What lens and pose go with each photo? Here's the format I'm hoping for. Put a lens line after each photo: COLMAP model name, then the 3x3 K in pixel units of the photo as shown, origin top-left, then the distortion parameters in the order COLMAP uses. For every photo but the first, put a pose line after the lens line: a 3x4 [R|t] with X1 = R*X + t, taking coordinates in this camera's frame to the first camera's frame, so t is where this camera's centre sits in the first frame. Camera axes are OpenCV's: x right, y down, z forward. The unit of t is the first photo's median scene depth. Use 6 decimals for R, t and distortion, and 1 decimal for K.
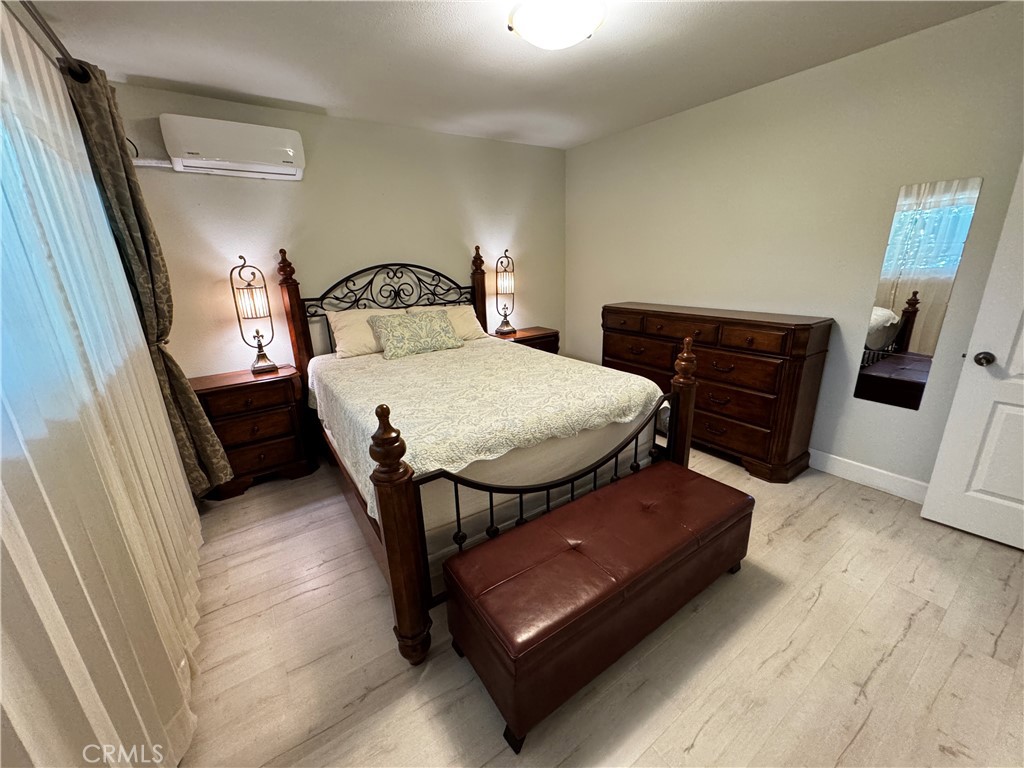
lens RADIAL K [[409.5, 0, 511.7], [0, 409.5, 384.9], [0, 0, 1]] dist [-0.002890, 0.000781]
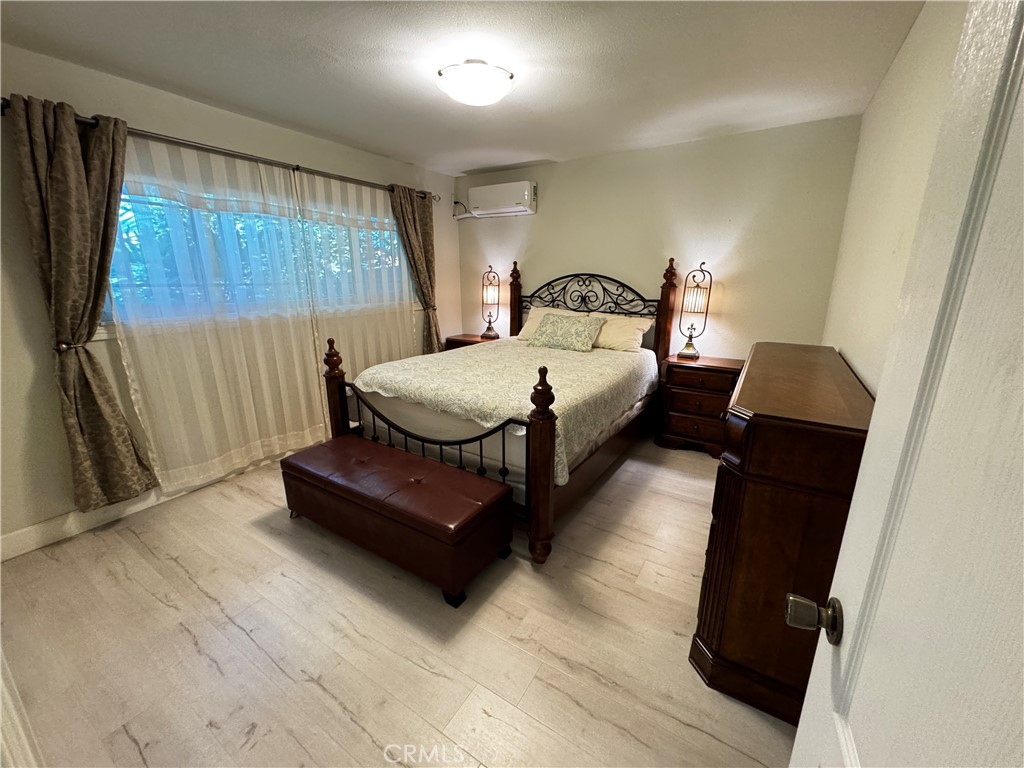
lens RADIAL K [[409.5, 0, 509.7], [0, 409.5, 383.5], [0, 0, 1]] dist [-0.002890, 0.000781]
pose [[0.389138, 0.269273, -0.880944, 0.765825], [-0.284282, 0.944748, 0.163201, -0.131290], [0.876216, 0.186929, 0.444187, 0.354089]]
